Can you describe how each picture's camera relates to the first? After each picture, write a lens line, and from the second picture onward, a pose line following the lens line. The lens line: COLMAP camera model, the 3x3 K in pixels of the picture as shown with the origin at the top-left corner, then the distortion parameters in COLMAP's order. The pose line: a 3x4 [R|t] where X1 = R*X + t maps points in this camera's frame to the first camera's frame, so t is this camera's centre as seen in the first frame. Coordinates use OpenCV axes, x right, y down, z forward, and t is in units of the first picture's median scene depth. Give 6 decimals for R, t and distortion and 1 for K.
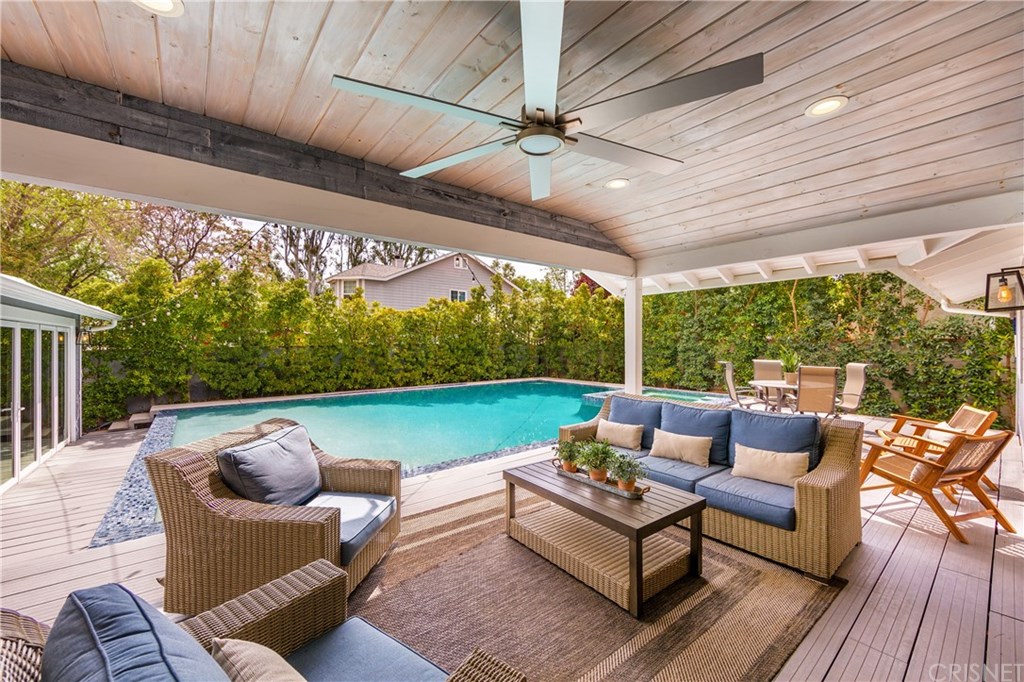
lens RADIAL K [[404.2, 0, 514.4], [0, 404.2, 339.7], [0, 0, 1]] dist [-0.002523, -0.000204]
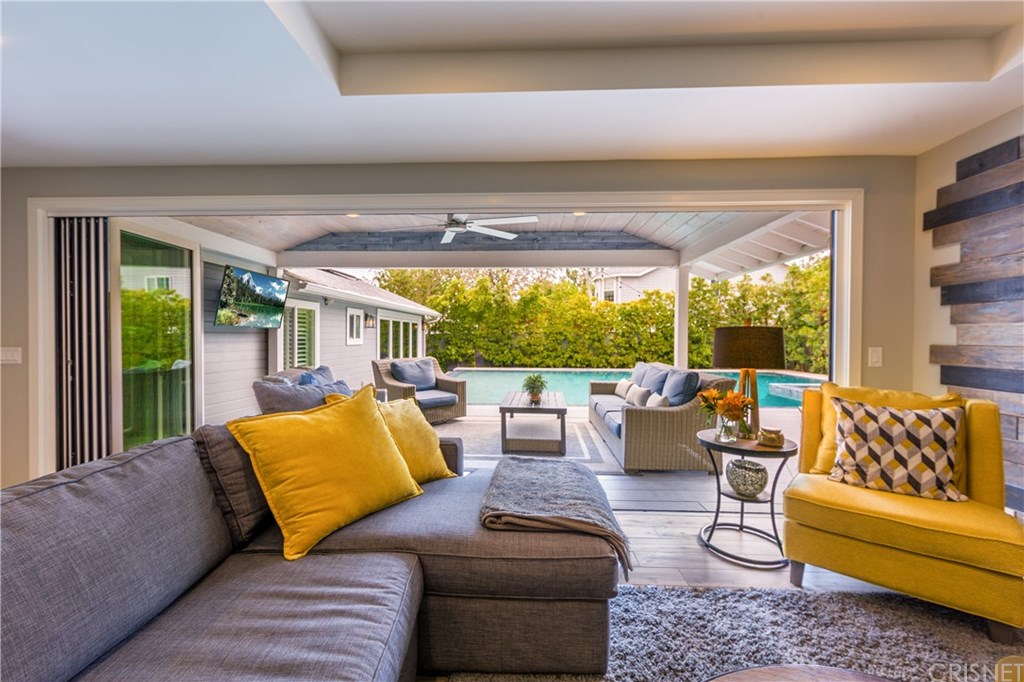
lens RADIAL K [[404.2, 0, 514.4], [0, 404.2, 339.7], [0, 0, 1]] dist [-0.002523, -0.000204]
pose [[0.752091, 0.010341, -0.658978, 0.327000], [-0.000371, 0.999883, 0.015267, 0.019297], [0.659059, -0.011237, 0.752007, -0.090886]]
